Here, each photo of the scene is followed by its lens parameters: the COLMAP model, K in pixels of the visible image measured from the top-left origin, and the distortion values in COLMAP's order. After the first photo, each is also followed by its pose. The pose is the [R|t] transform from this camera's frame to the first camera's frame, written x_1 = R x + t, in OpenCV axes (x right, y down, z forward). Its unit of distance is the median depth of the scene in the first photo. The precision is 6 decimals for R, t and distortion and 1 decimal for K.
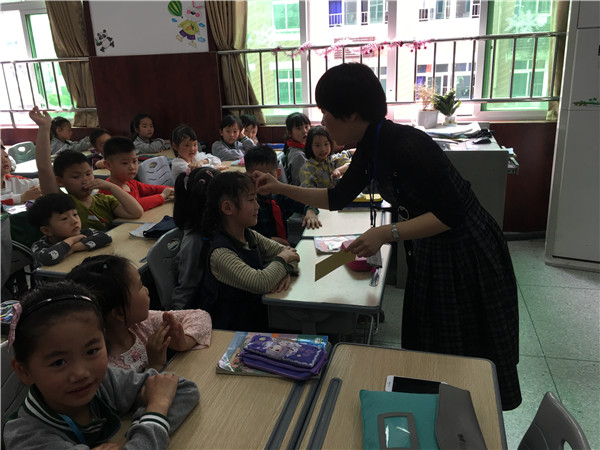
lens RADIAL K [[524.5, 0, 300.0], [0, 524.5, 225.0], [0, 0, 1]] dist [0.093187, -0.132572]
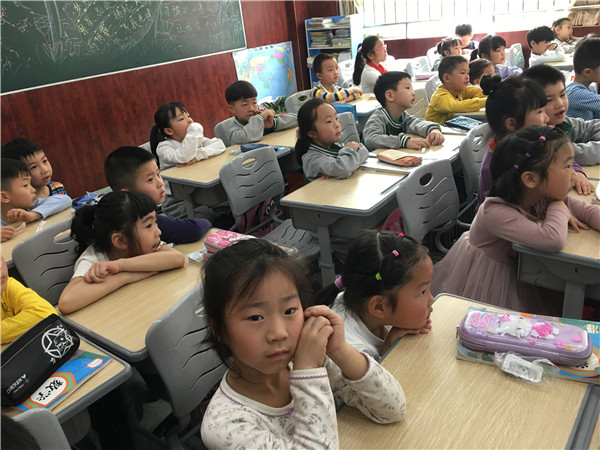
lens RADIAL K [[524.5, 0, 300.0], [0, 524.5, 225.0], [0, 0, 1]] dist [0.093187, -0.132572]
pose [[0.921576, 0.088259, -0.378031, -0.505428], [-0.036316, 0.989142, 0.142403, 0.064024], [0.386495, -0.117507, 0.914775, -0.160885]]
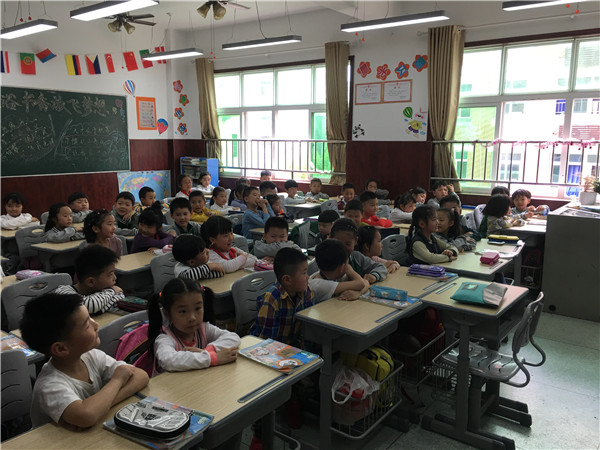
lens RADIAL K [[524.5, 0, 300.0], [0, 524.5, 225.0], [0, 0, 1]] dist [0.093187, -0.132572]
pose [[0.932082, 0.107339, -0.345979, 0.032323], [-0.147676, 0.984716, -0.092338, 0.088757], [0.330780, 0.137160, 0.933687, -0.447217]]
